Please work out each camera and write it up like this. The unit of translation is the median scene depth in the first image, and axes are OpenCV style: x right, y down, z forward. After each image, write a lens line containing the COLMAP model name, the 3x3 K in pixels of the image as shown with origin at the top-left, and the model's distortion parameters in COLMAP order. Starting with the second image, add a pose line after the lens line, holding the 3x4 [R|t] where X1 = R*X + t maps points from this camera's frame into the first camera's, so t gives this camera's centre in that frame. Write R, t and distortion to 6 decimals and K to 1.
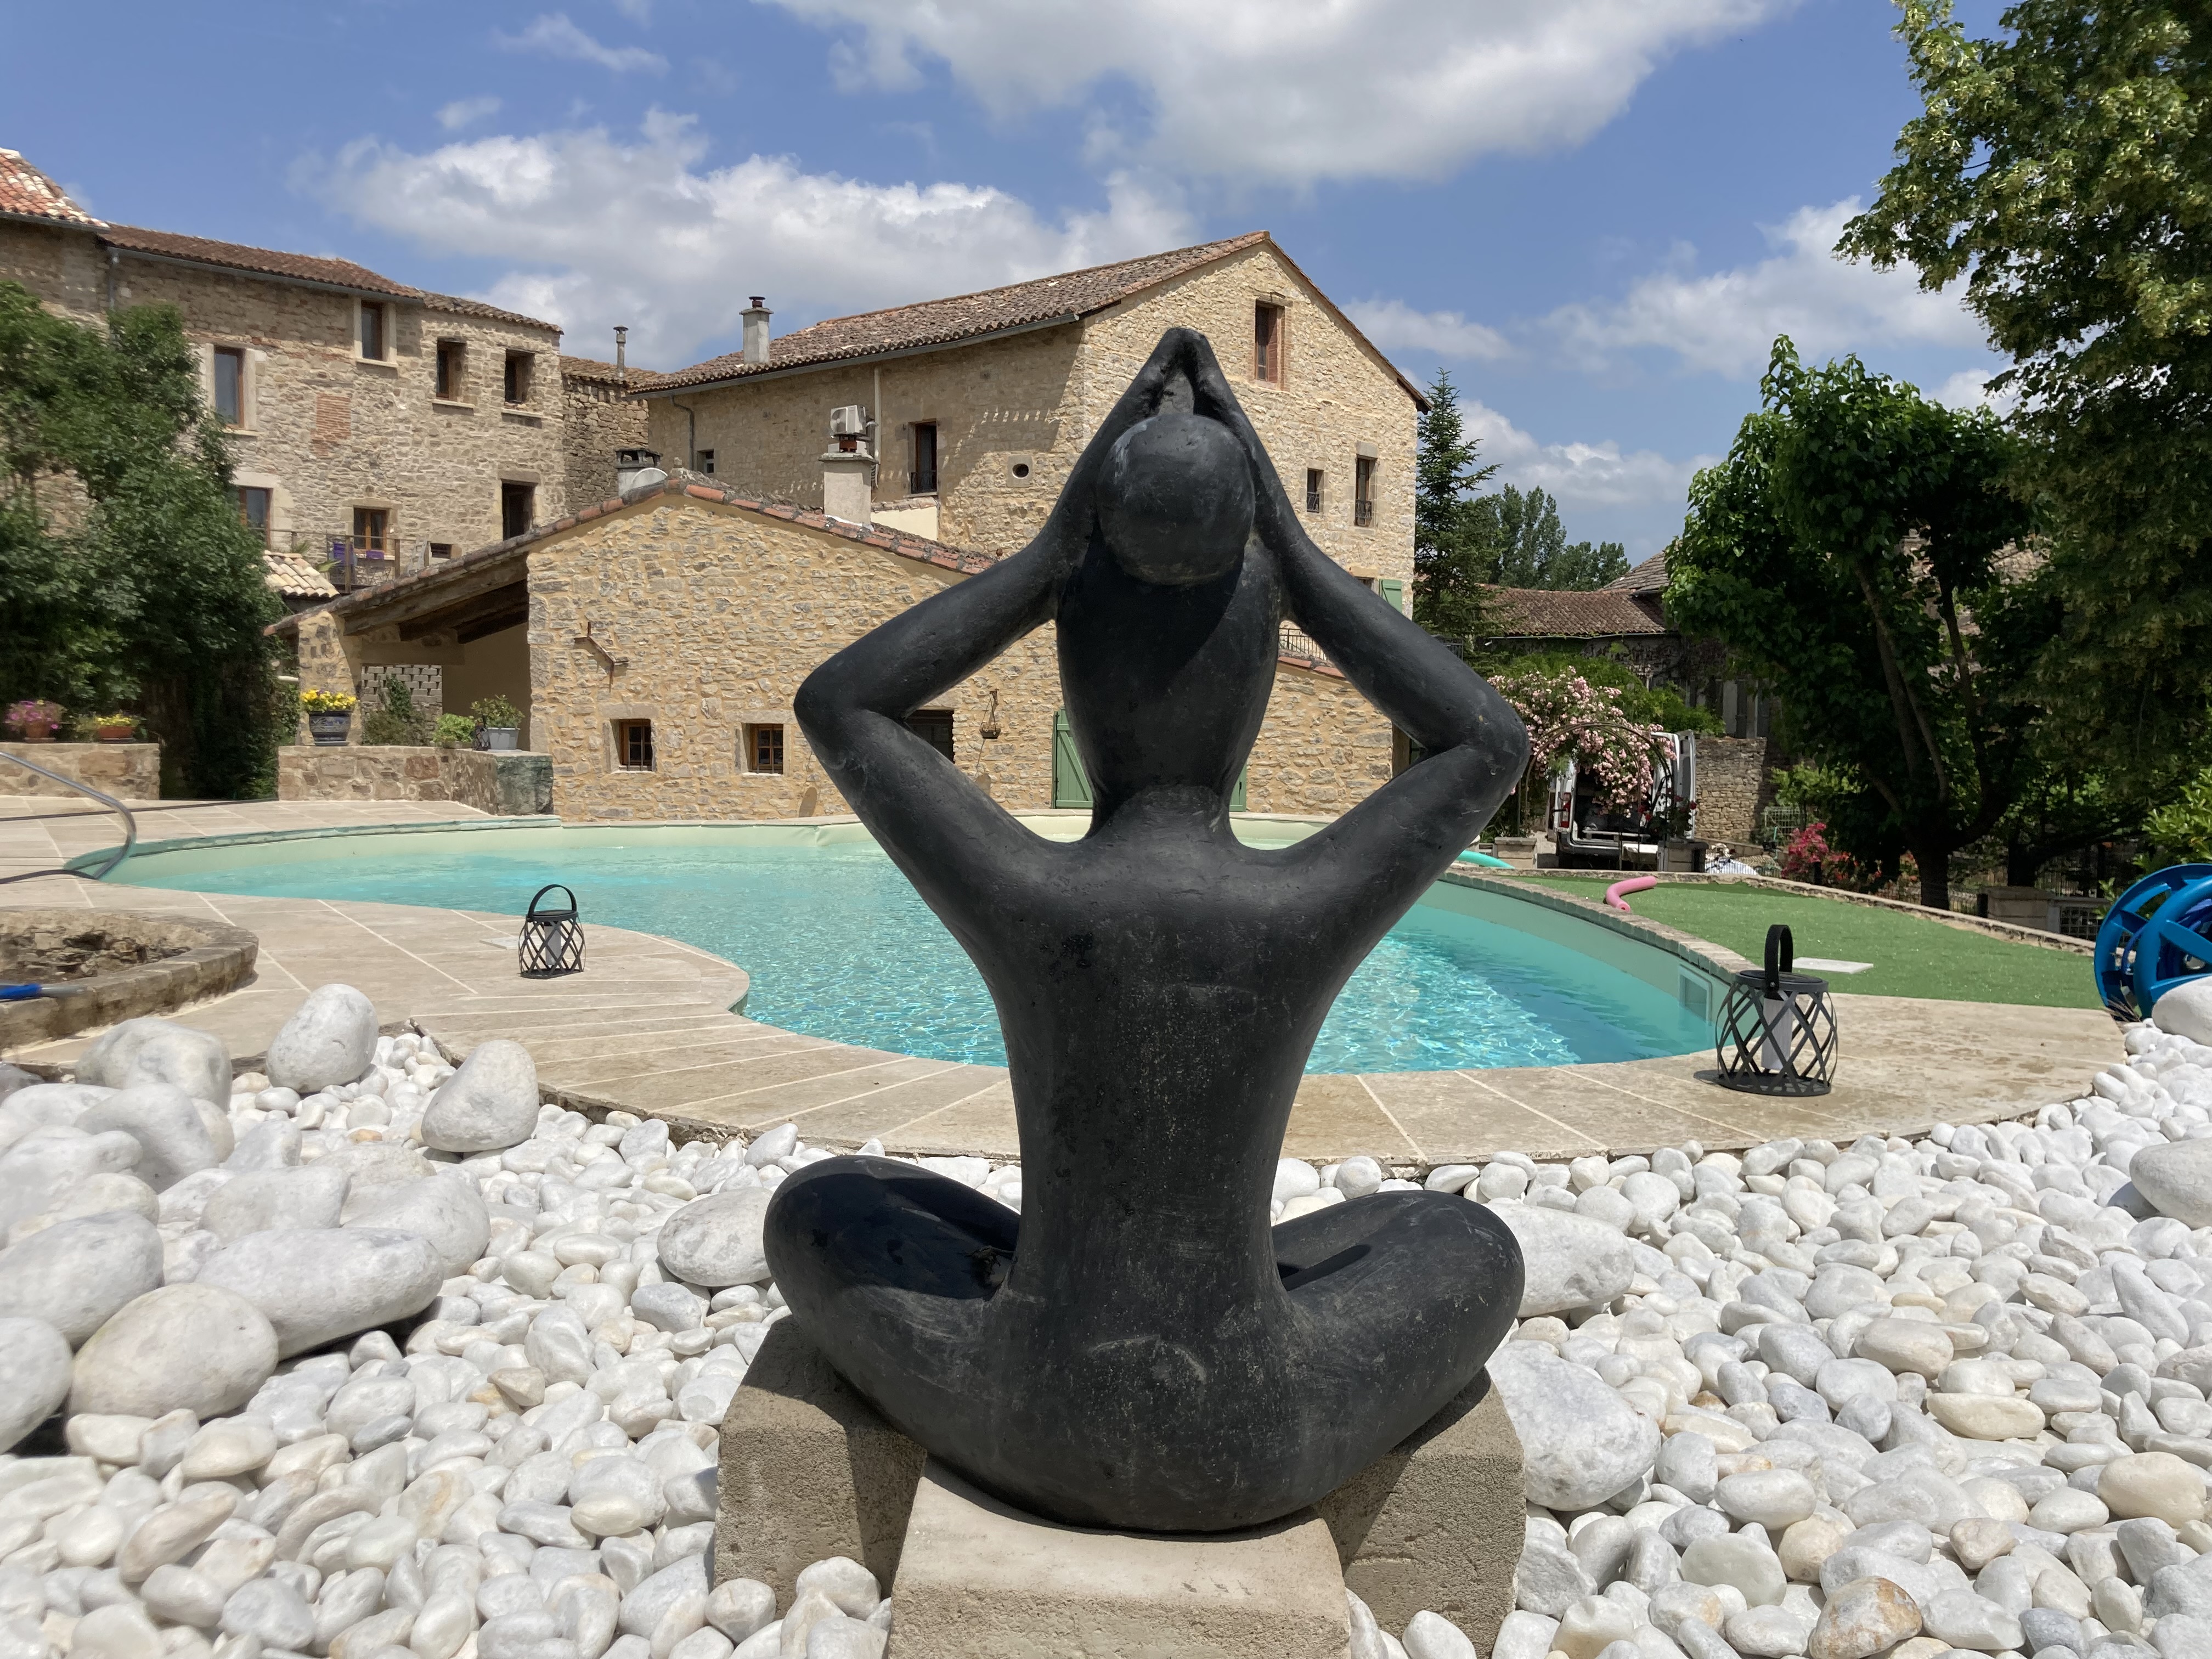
lens RADIAL K [[1795.3, 0, 1106.0], [0, 1795.3, 829.5], [0, 0, 1]] dist [0.062818, -0.003856]
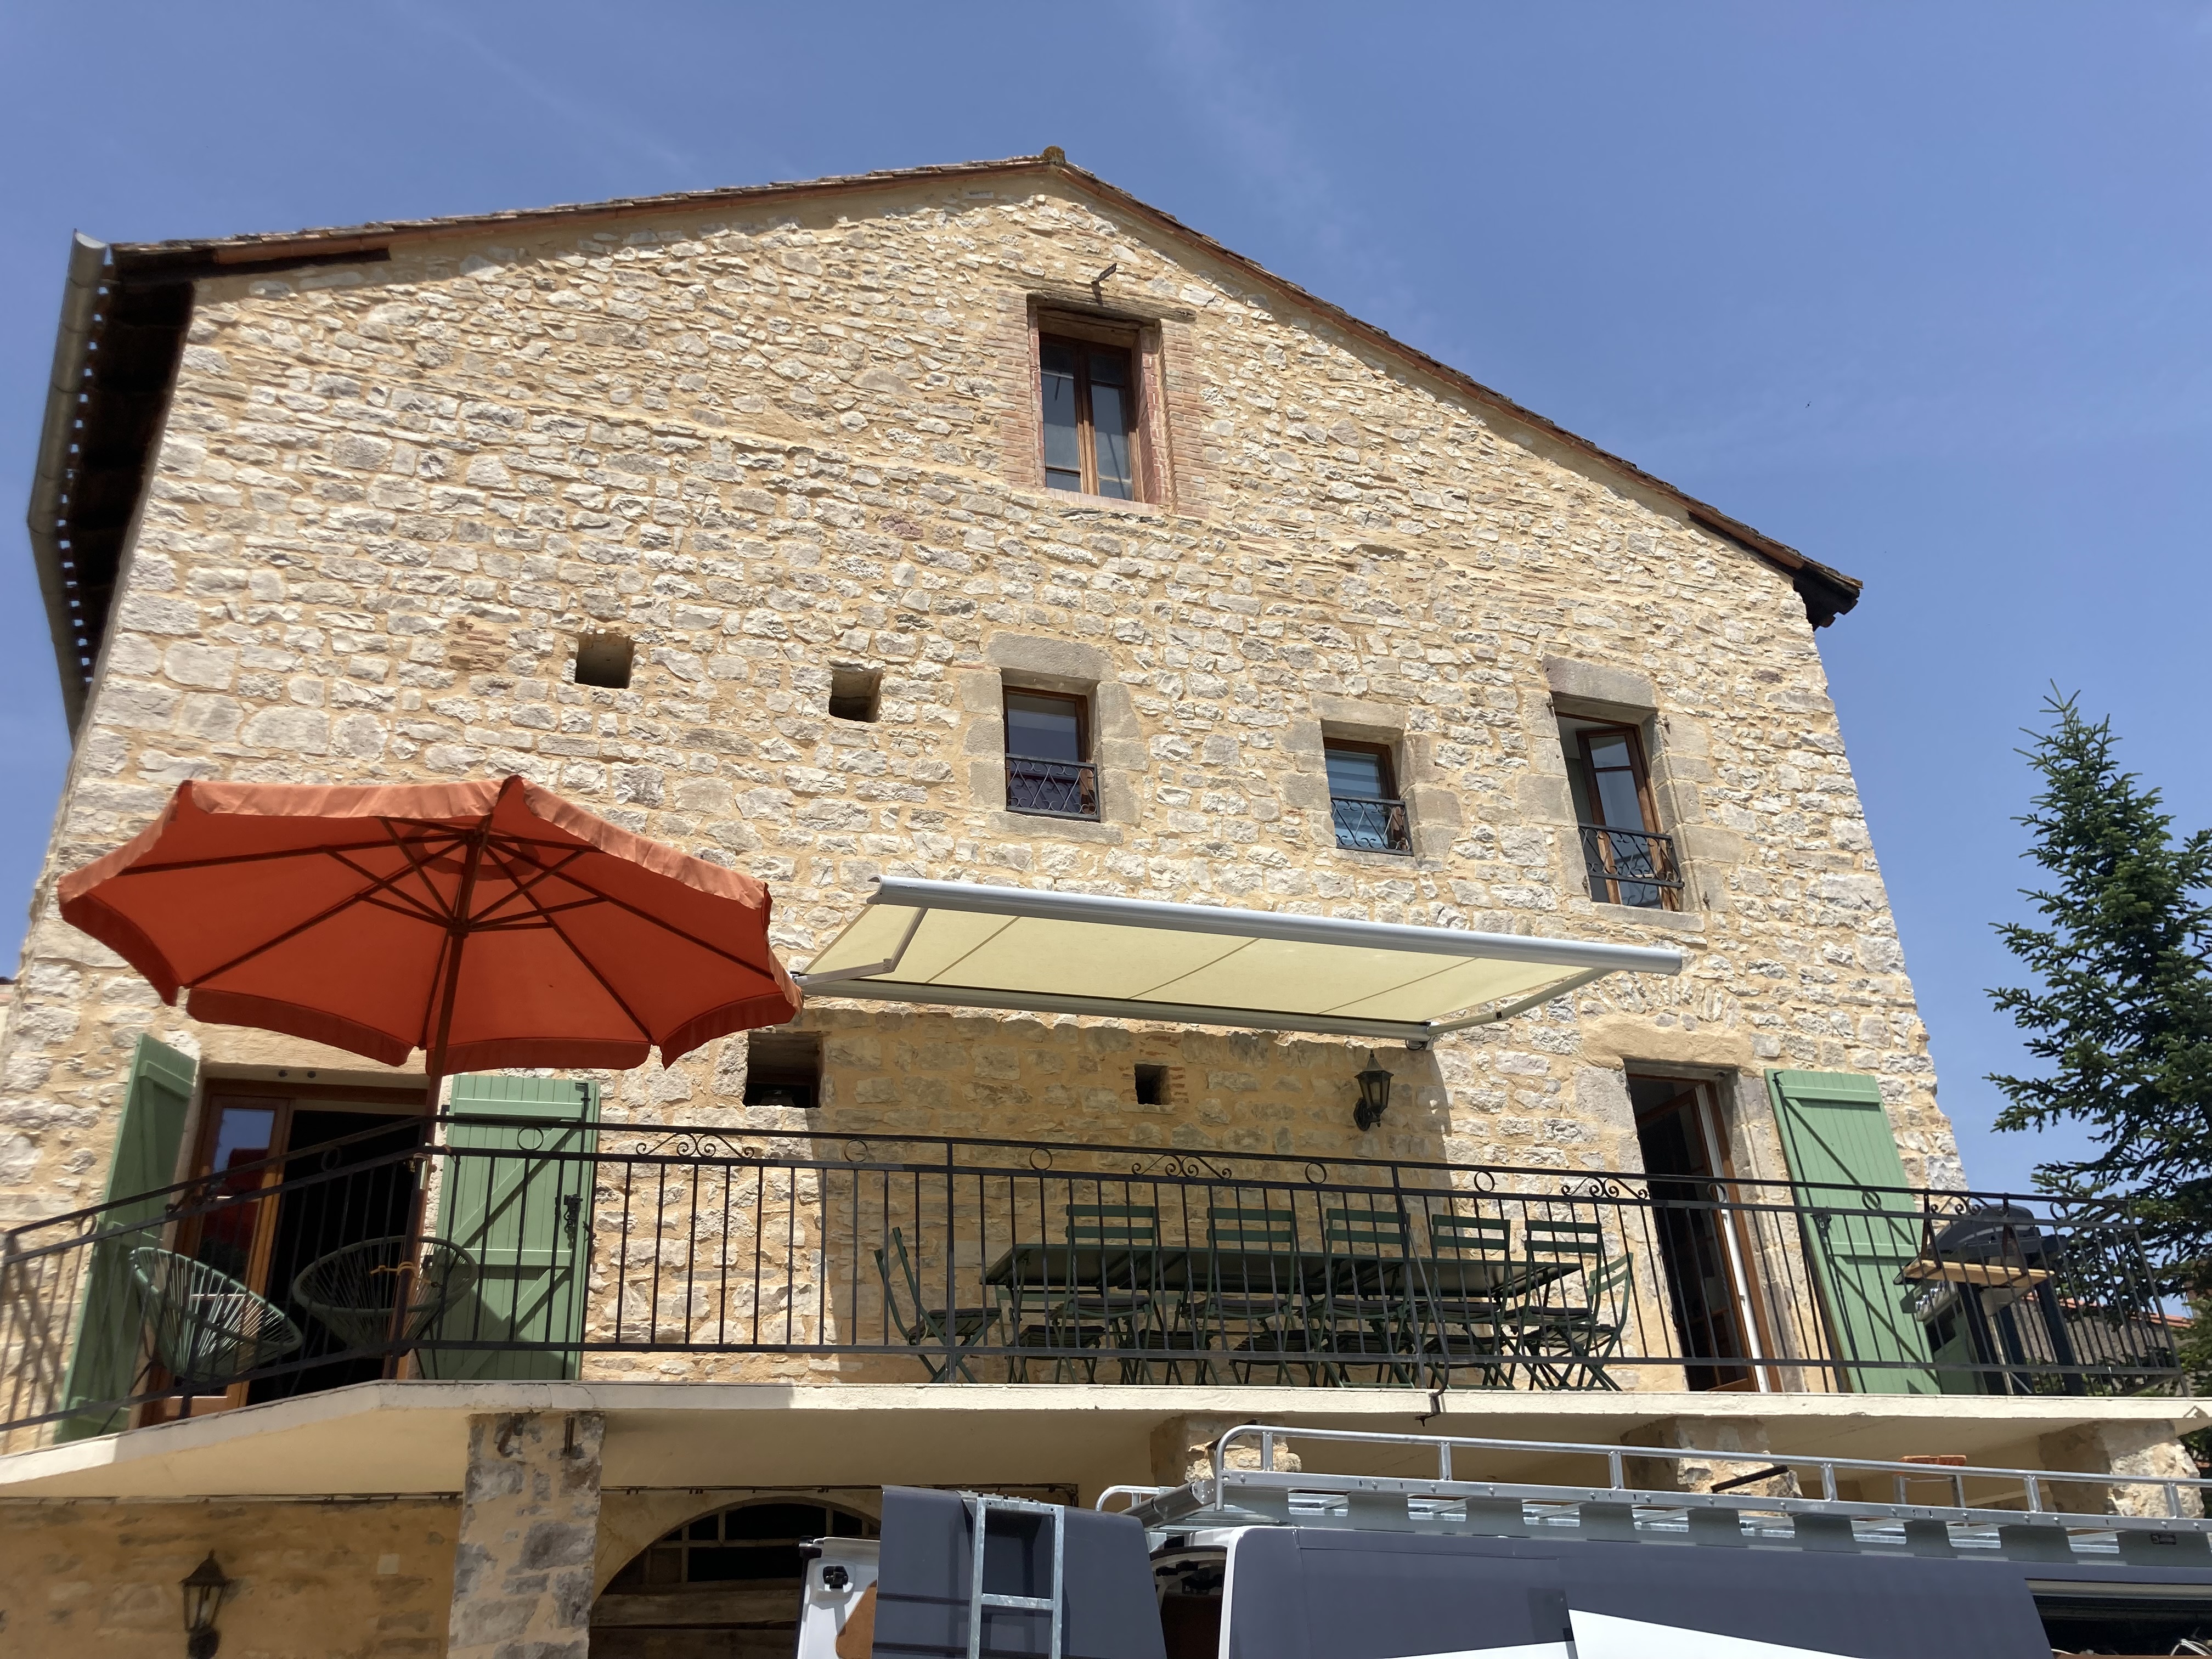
lens RADIAL K [[1795.3, 0, 1106.0], [0, 1795.3, 829.5], [0, 0, 1]] dist [0.062818, -0.003856]
pose [[0.876938, -0.272926, -0.395590, 0.202068], [0.030904, 0.853429, -0.520292, -0.030404], [0.479610, 0.444038, 0.756839, 0.792287]]
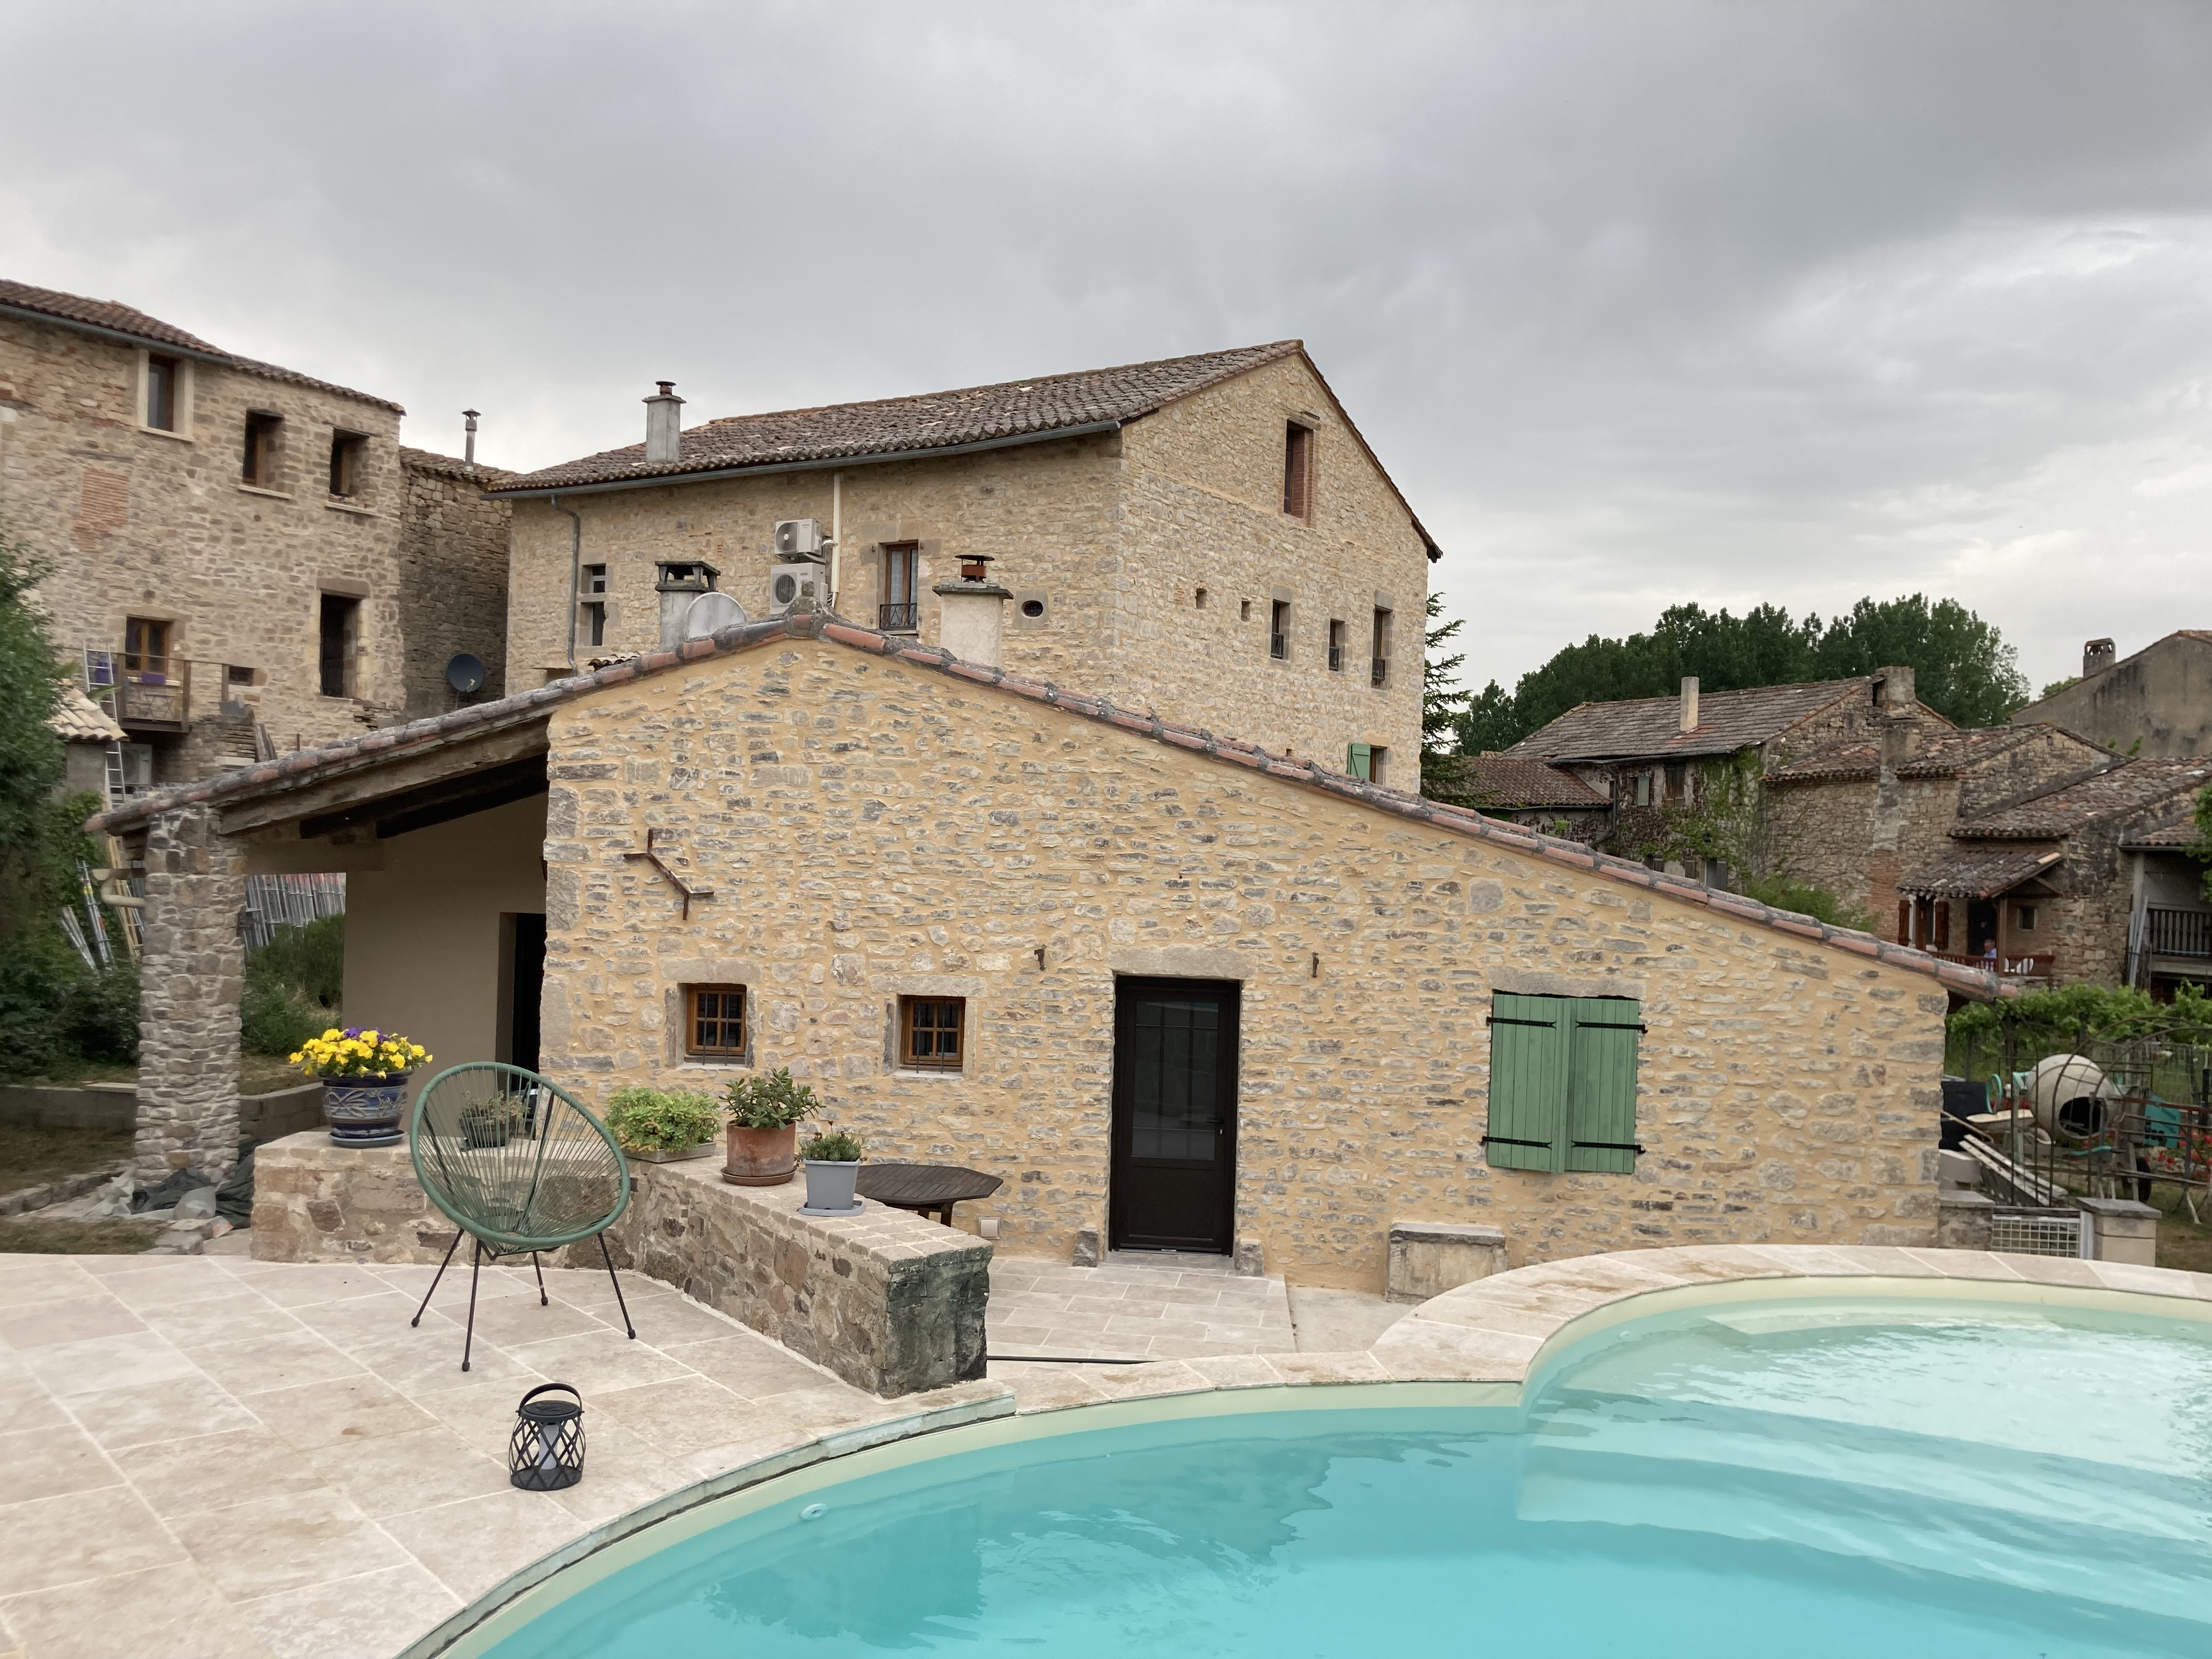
lens RADIAL K [[1788.0, 0, 1100.7], [0, 1788.0, 879.6], [0, 0, 1]] dist [0.052006, 0.007571]
pose [[0.989438, 0.021594, 0.143343, -0.118550], [-0.015039, 0.998798, -0.046661, -0.037866], [-0.144178, 0.044013, 0.988573, 0.191839]]
